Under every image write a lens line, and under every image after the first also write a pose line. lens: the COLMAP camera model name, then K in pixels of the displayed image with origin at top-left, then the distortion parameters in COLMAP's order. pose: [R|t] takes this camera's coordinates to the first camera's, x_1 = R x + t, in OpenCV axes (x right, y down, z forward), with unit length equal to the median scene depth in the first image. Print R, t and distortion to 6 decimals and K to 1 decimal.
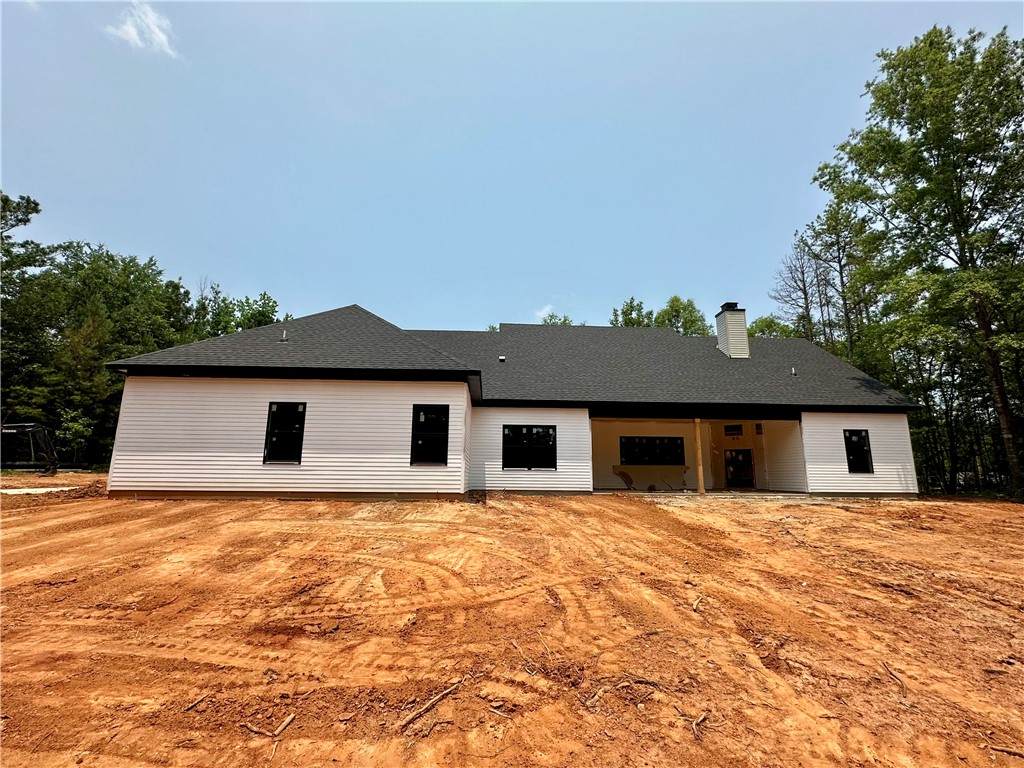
lens RADIAL K [[468.3, 0, 512.0], [0, 468.3, 384.0], [0, 0, 1]] dist [-0.001987, -0.000038]
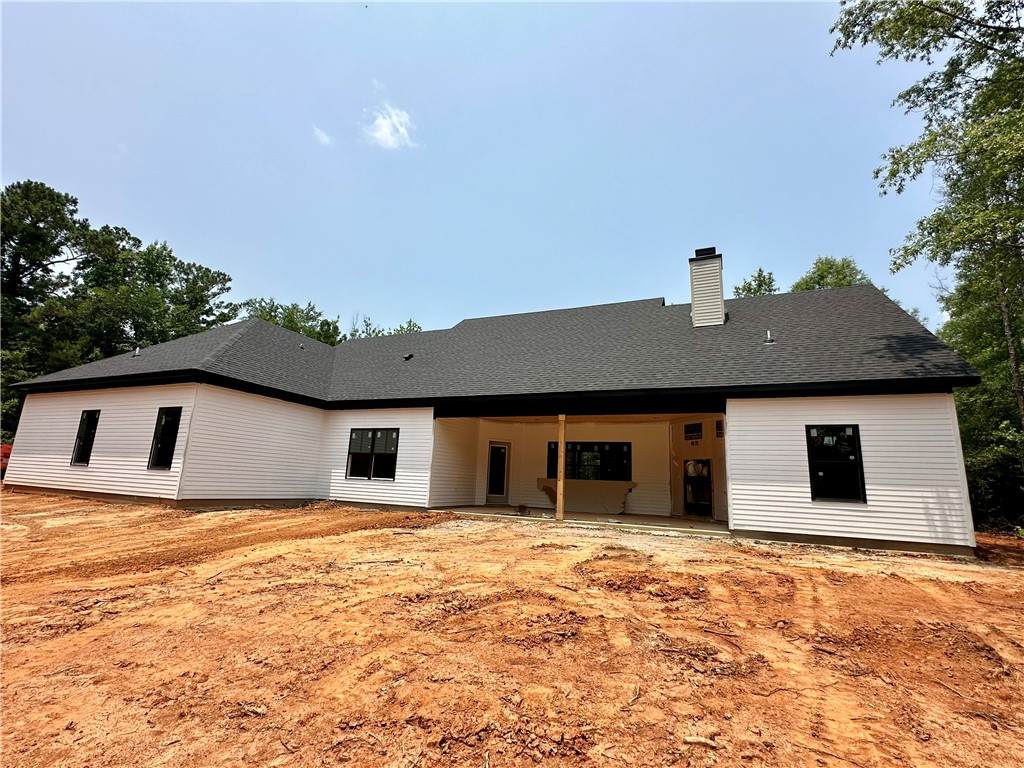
lens RADIAL K [[468.3, 0, 512.0], [0, 468.3, 384.0], [0, 0, 1]] dist [-0.001987, -0.000038]
pose [[0.895062, -0.062329, -0.441565, 0.646759], [0.051338, 0.998003, -0.036810, 0.049134], [0.442977, 0.010279, 0.896474, 0.318146]]
